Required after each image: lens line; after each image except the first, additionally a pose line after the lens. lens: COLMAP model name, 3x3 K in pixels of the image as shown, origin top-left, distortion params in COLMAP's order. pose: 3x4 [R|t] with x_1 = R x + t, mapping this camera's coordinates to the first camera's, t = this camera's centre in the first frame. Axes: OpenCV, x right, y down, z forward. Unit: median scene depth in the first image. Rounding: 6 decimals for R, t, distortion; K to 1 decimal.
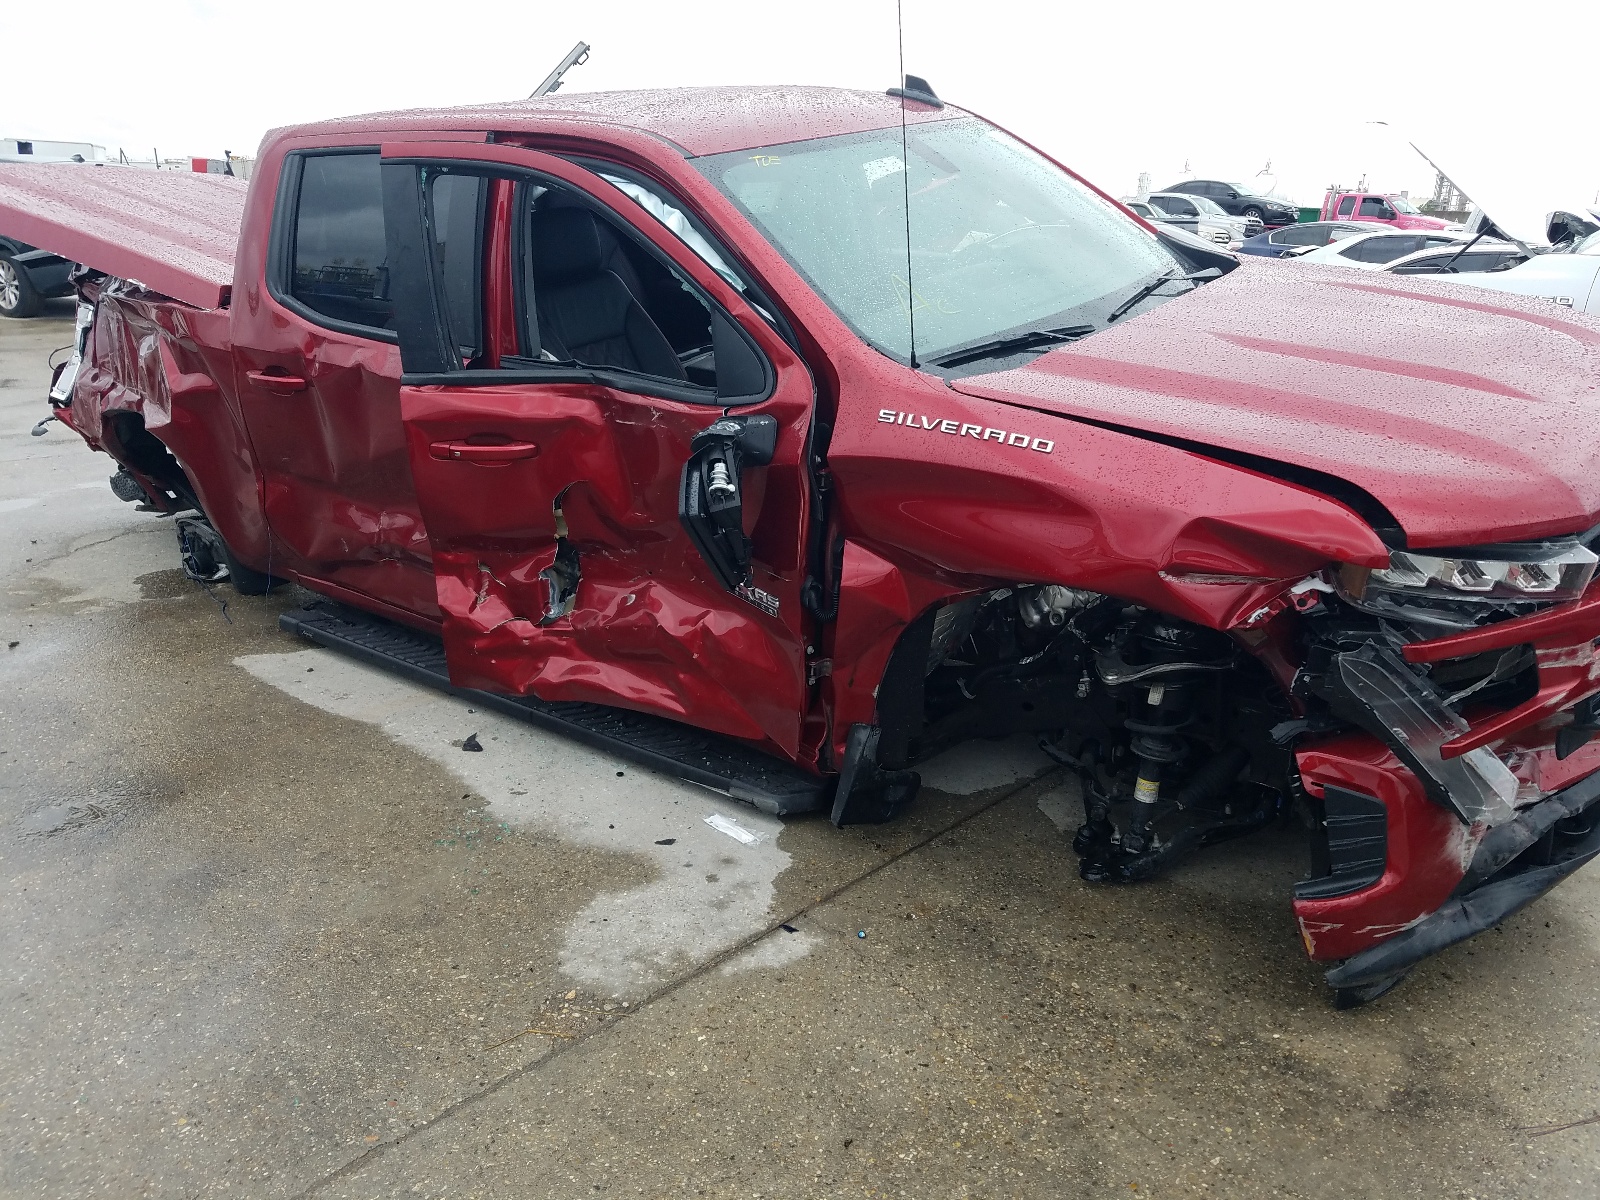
lens RADIAL K [[1228.1, 0, 792.7], [0, 1228.1, 603.6], [0, 0, 1]] dist [-0.021329, 0.023203]
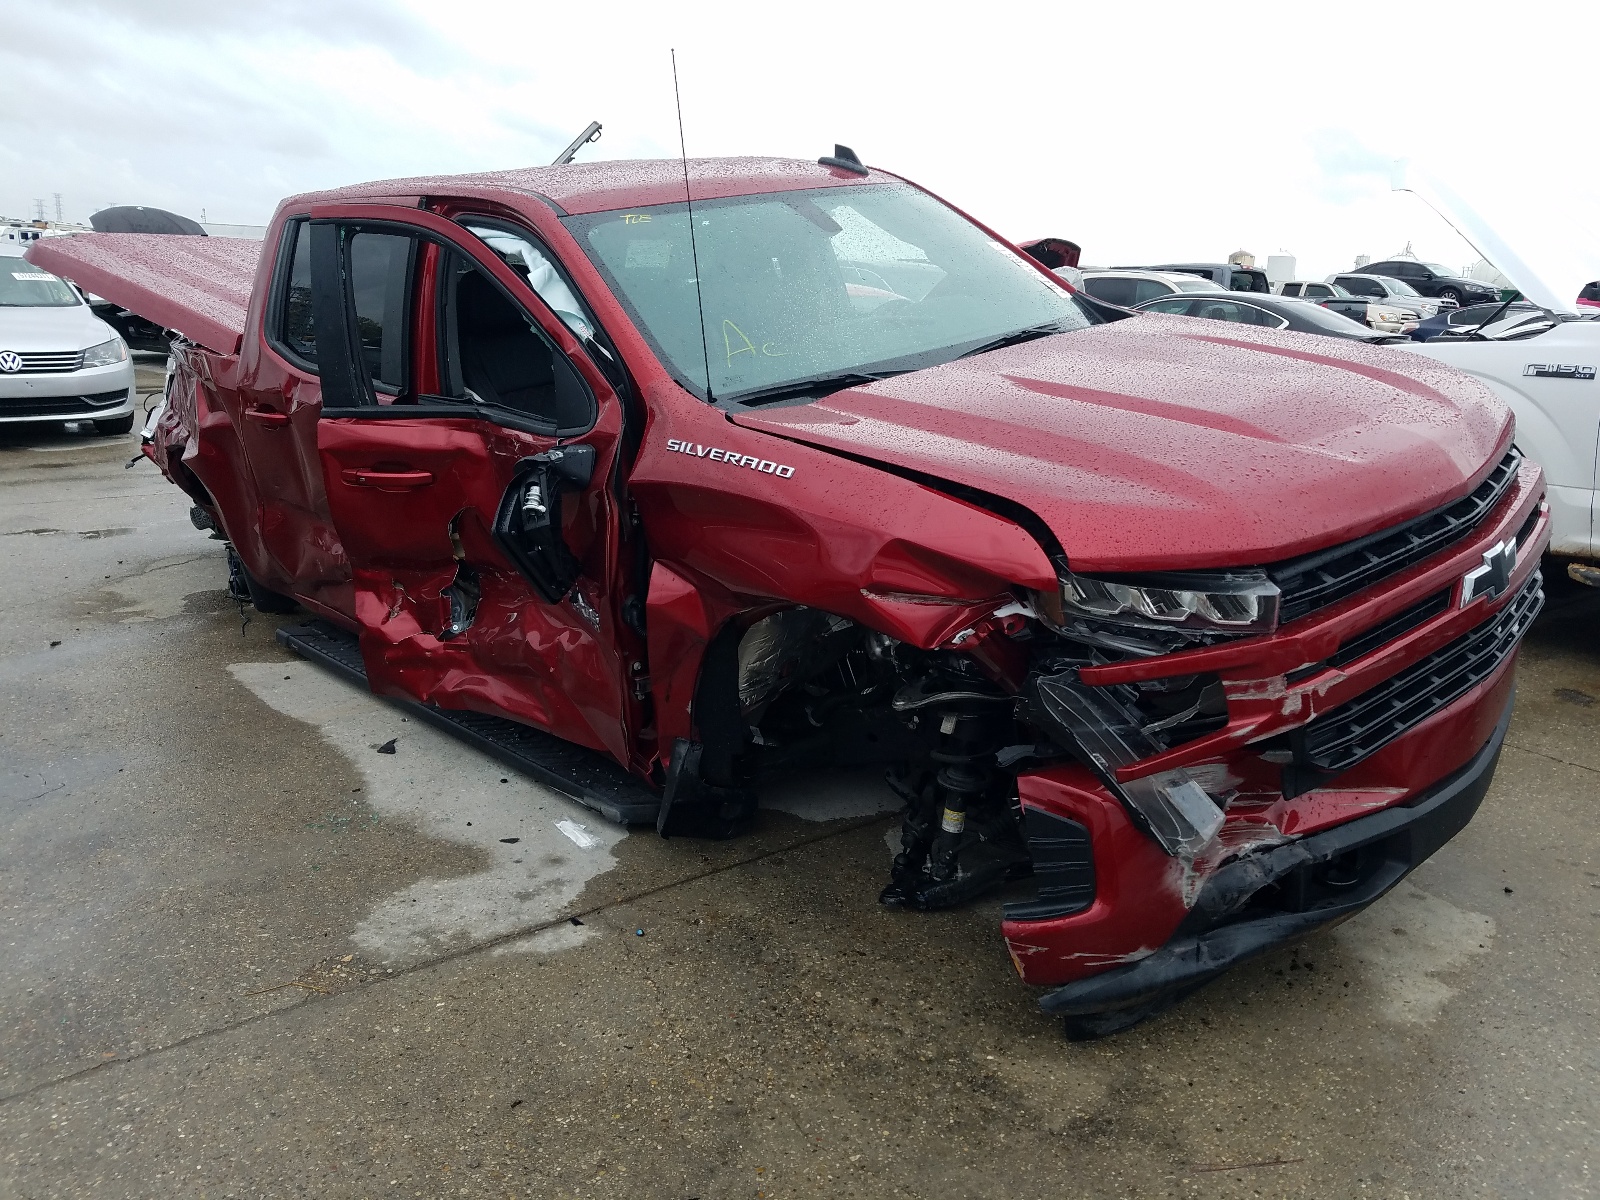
lens RADIAL K [[1228.1, 0, 811.1], [0, 1228.1, 602.6], [0, 0, 1]] dist [-0.021329, 0.023203]
pose [[0.988332, 0.041004, -0.146694, 0.327455], [-0.050120, 0.997000, -0.058990, 0.039327], [0.143835, 0.065654, 0.987421, -0.038322]]
